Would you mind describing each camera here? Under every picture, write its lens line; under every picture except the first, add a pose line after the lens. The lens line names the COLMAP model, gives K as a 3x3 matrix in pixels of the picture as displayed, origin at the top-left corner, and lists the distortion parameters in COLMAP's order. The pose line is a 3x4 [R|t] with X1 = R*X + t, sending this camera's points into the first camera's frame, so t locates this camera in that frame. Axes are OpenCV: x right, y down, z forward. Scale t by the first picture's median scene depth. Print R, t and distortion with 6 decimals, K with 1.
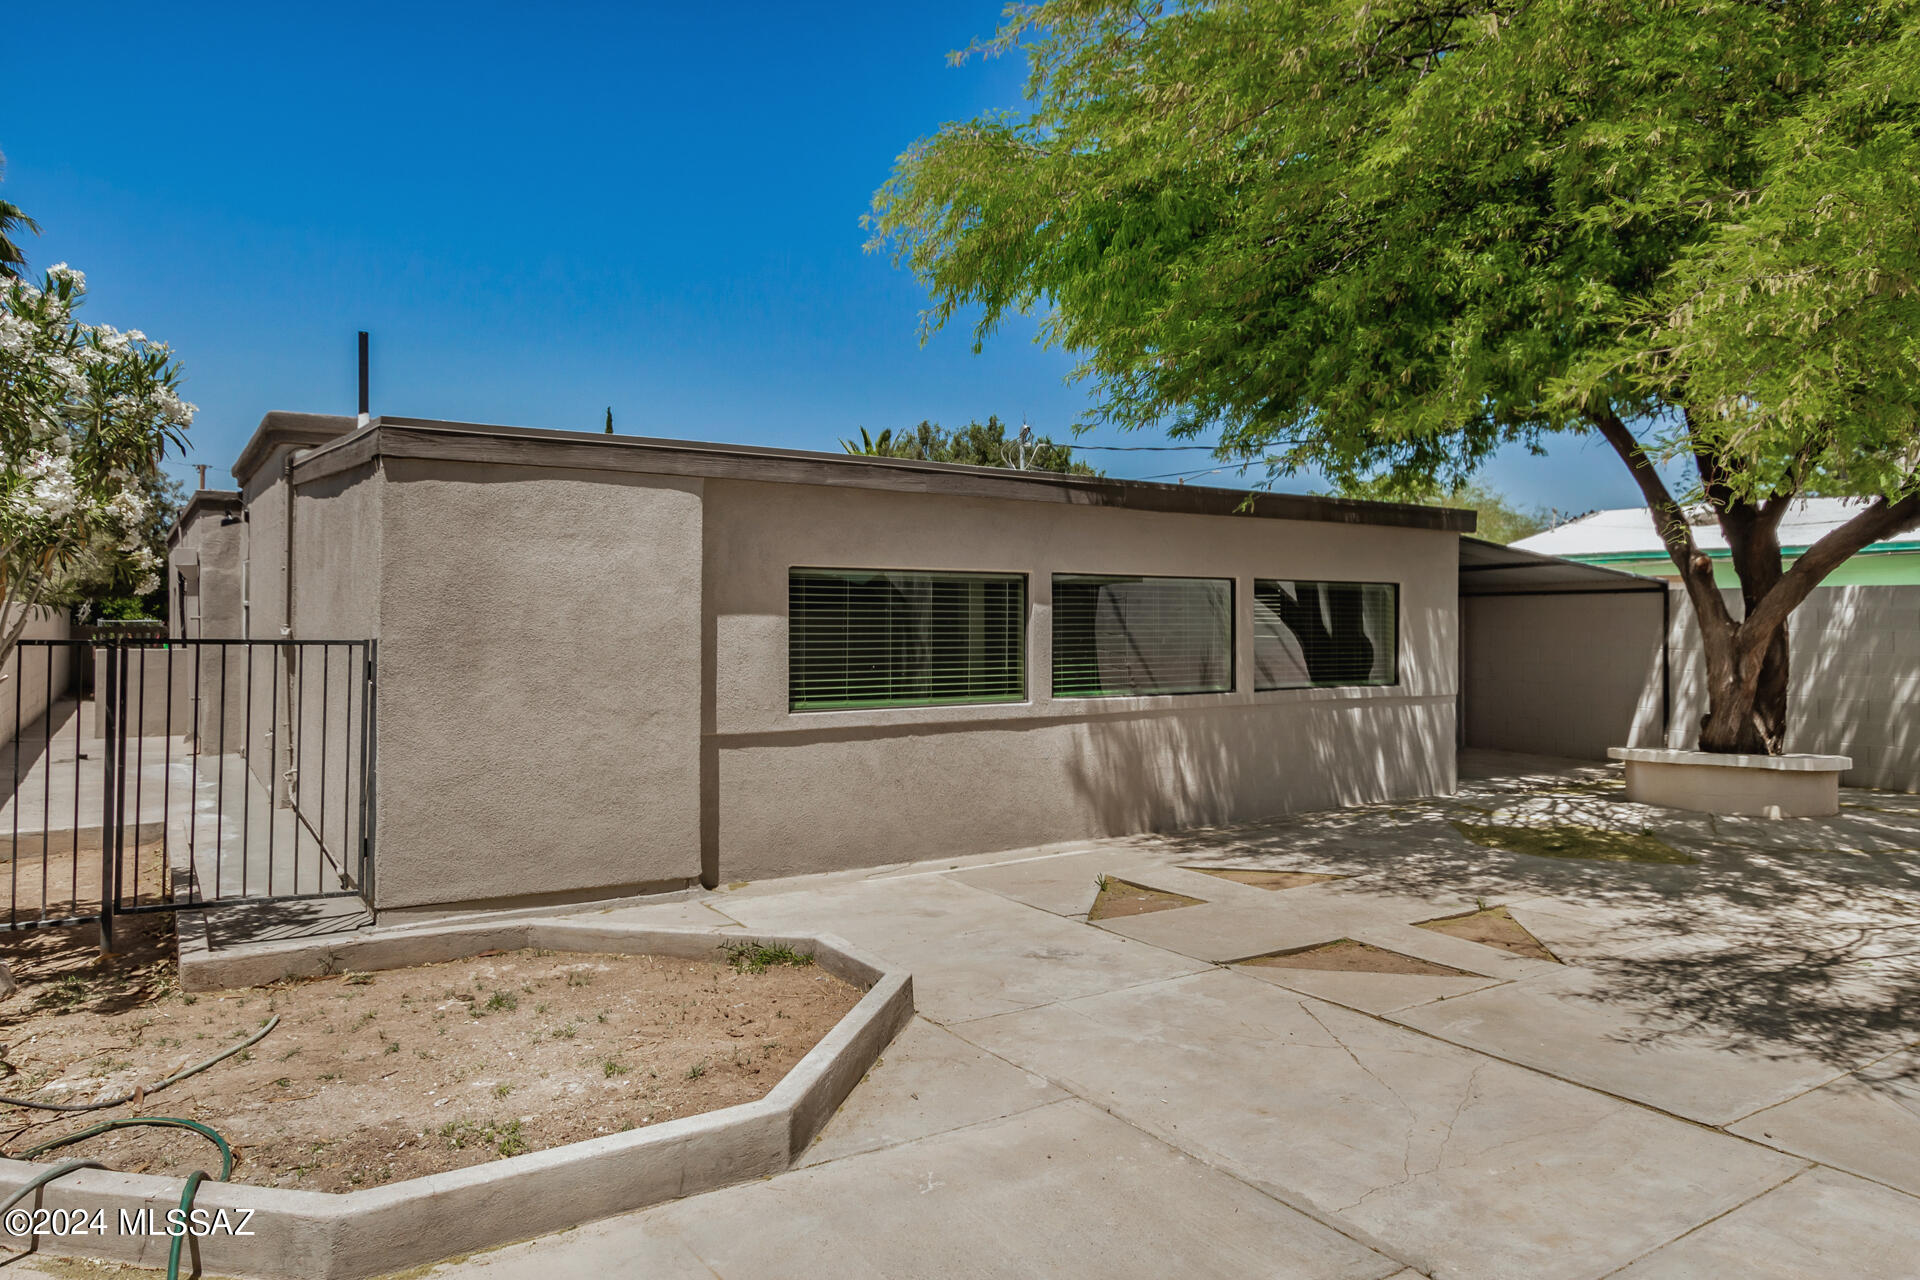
lens RADIAL K [[1229.5, 0, 971.1], [0, 1229.5, 580.6], [0, 0, 1]] dist [0.002412, -0.000046]
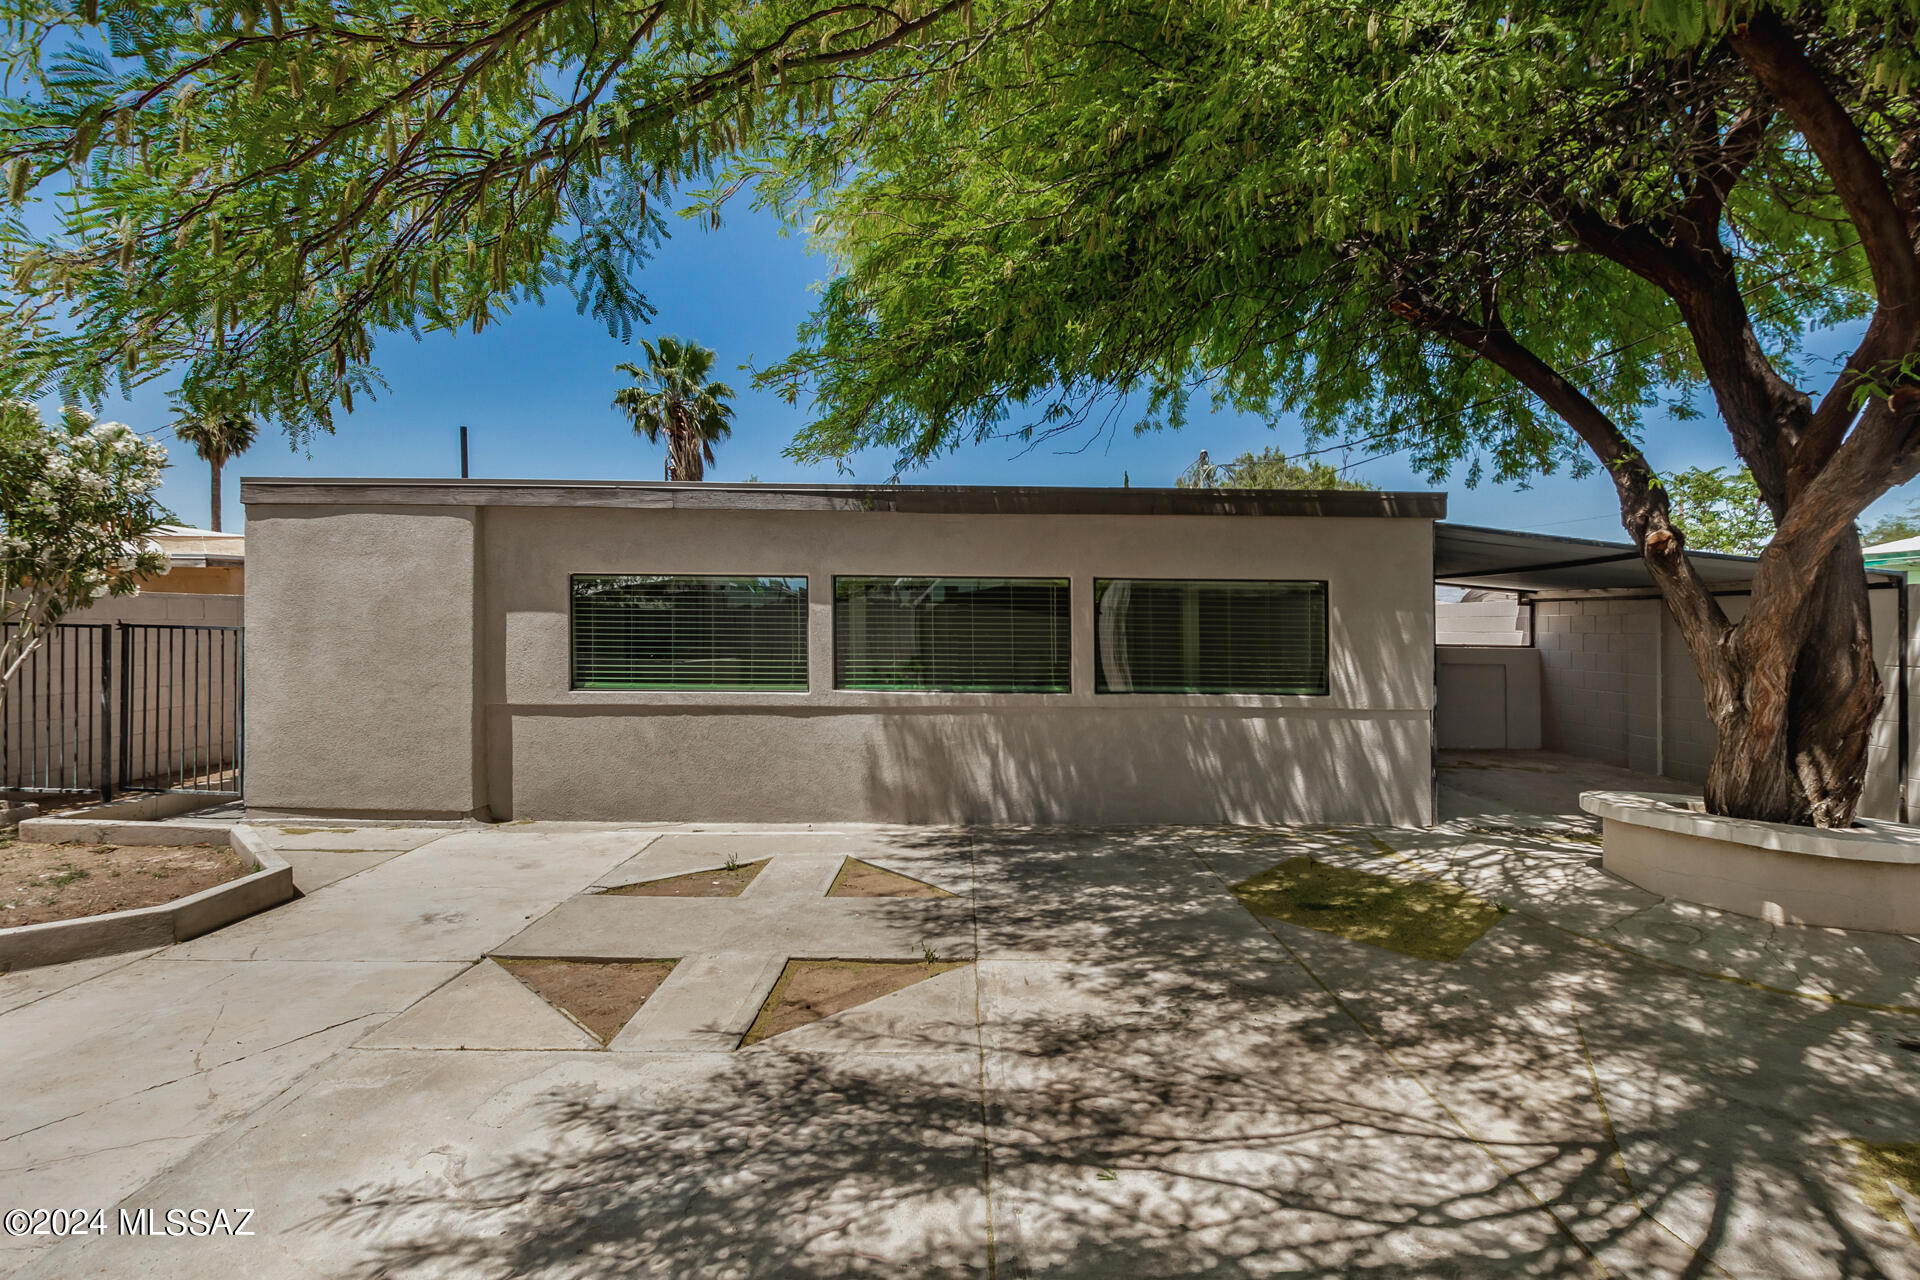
lens RADIAL K [[898.8, 0, 986.9], [0, 898.8, 613.4], [0, 0, 1]] dist [0.010431, 0.000101]
pose [[0.839240, -0.001908, -0.543758, 0.660634], [0.009805, 0.999884, 0.011625, 0.021109], [0.543673, -0.015088, 0.839161, 0.429719]]
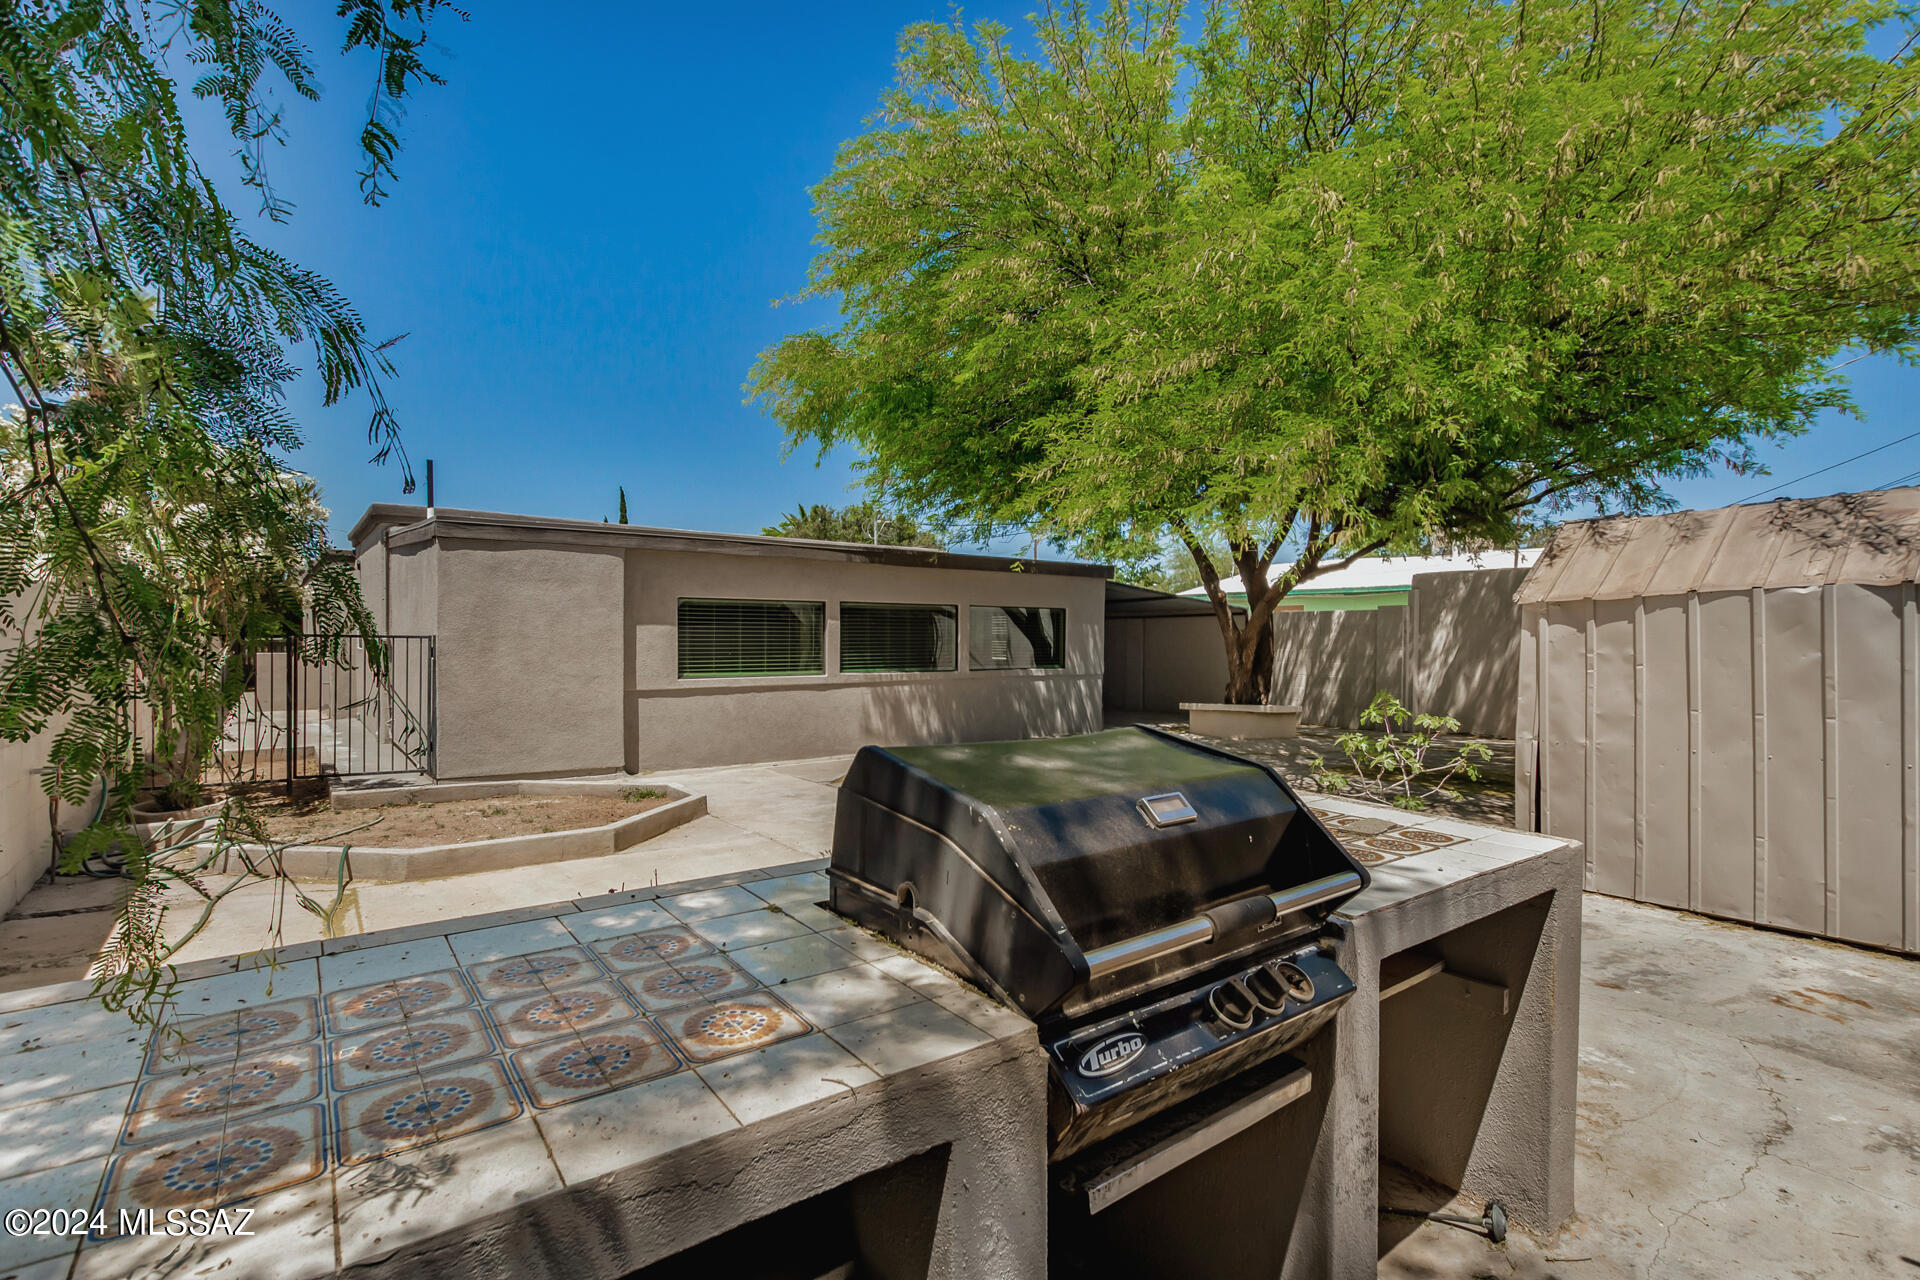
lens RADIAL K [[900.1, 0, 960.0], [0, 900.1, 640.0], [0, 0, 1]] dist [0.017650, 0.000425]
pose [[0.998558, -0.001293, 0.053661, 0.179057], [-0.000450, 0.999473, 0.032463, 0.007355], [-0.053674, -0.032440, 0.998031, -0.312427]]
